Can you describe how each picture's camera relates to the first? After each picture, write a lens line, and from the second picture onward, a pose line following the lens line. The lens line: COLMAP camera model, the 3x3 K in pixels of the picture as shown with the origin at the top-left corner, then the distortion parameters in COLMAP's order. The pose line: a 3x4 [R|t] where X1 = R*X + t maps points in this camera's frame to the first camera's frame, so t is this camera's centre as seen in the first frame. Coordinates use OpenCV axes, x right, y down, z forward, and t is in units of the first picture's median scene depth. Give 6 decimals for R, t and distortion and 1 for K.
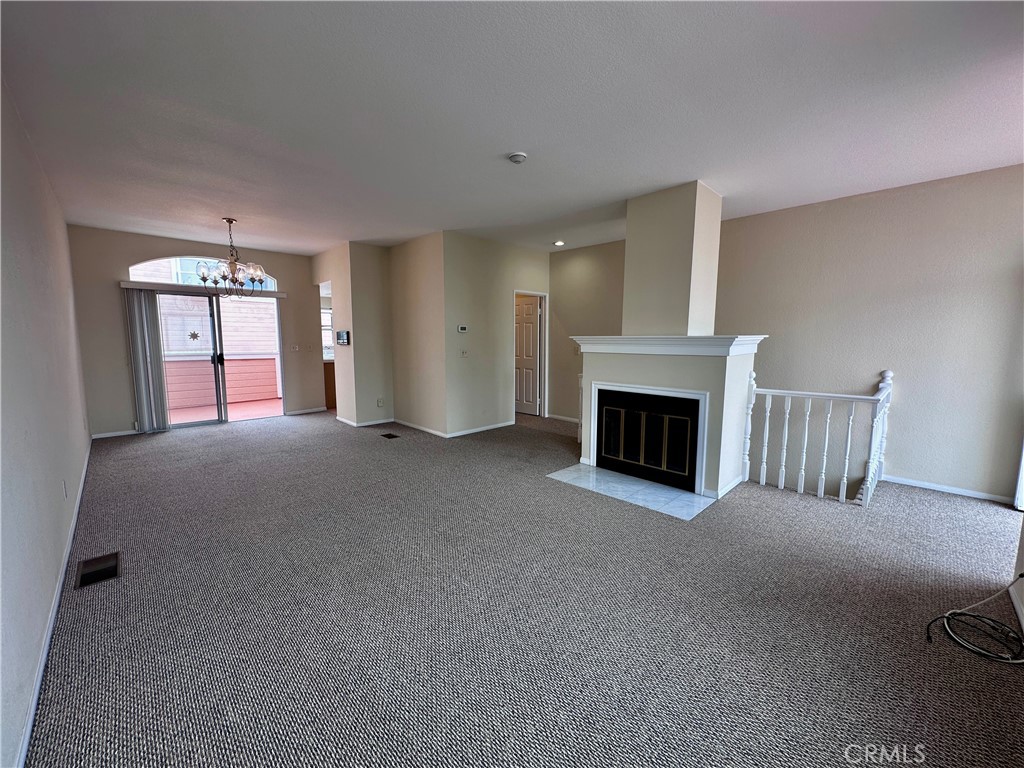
lens RADIAL K [[406.9, 0, 508.5], [0, 406.9, 382.5], [0, 0, 1]] dist [-0.004187, 0.000927]
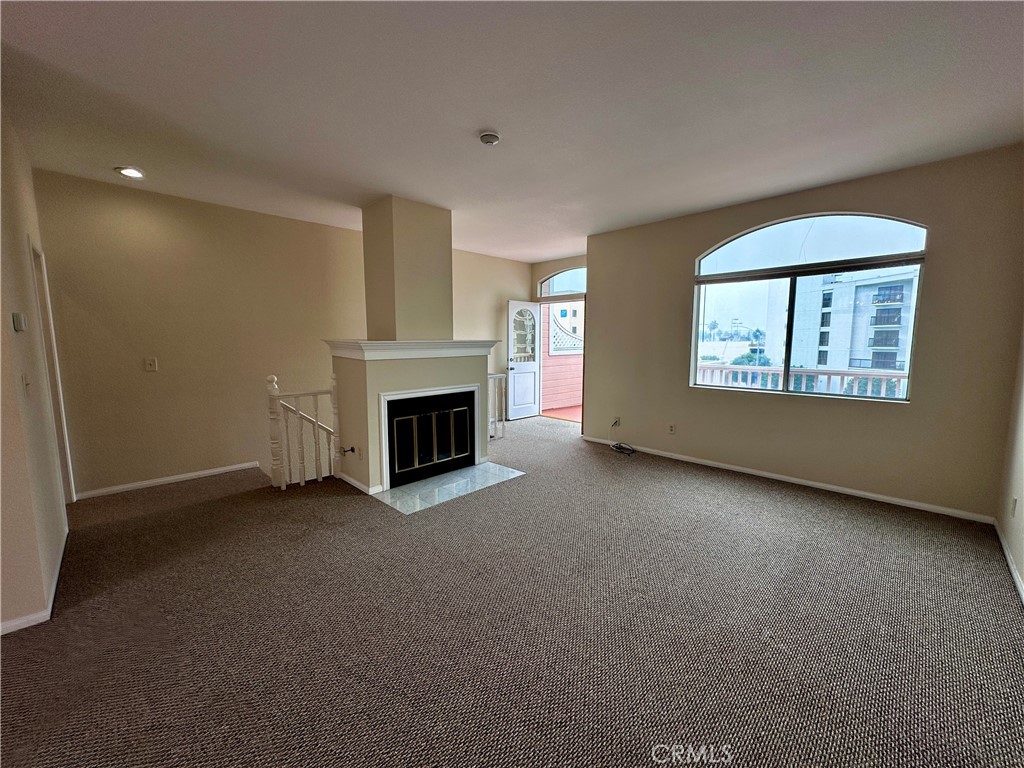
lens RADIAL K [[406.9, 0, 512.6], [0, 406.9, 385.1], [0, 0, 1]] dist [-0.004187, 0.000927]
pose [[-0.014858, -0.115839, 0.993157, -0.664356], [0.112282, 0.986791, 0.116776, -0.092044], [-0.993565, 0.113249, -0.001656, 0.742228]]
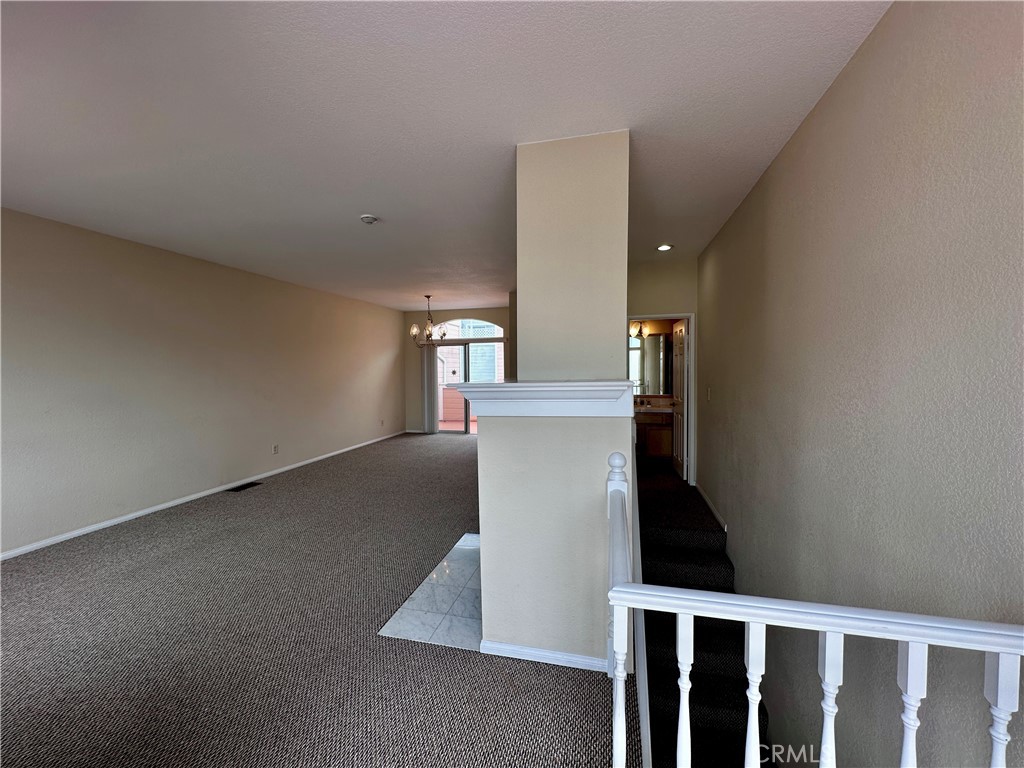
lens RADIAL K [[406.9, 0, 515.1], [0, 406.9, 387.5], [0, 0, 1]] dist [-0.004187, 0.000927]
pose [[0.540128, 0.033158, -0.840930, 0.868023], [-0.078909, 0.996817, -0.011378, -0.088379], [0.837875, 0.072502, 0.541025, 0.564269]]
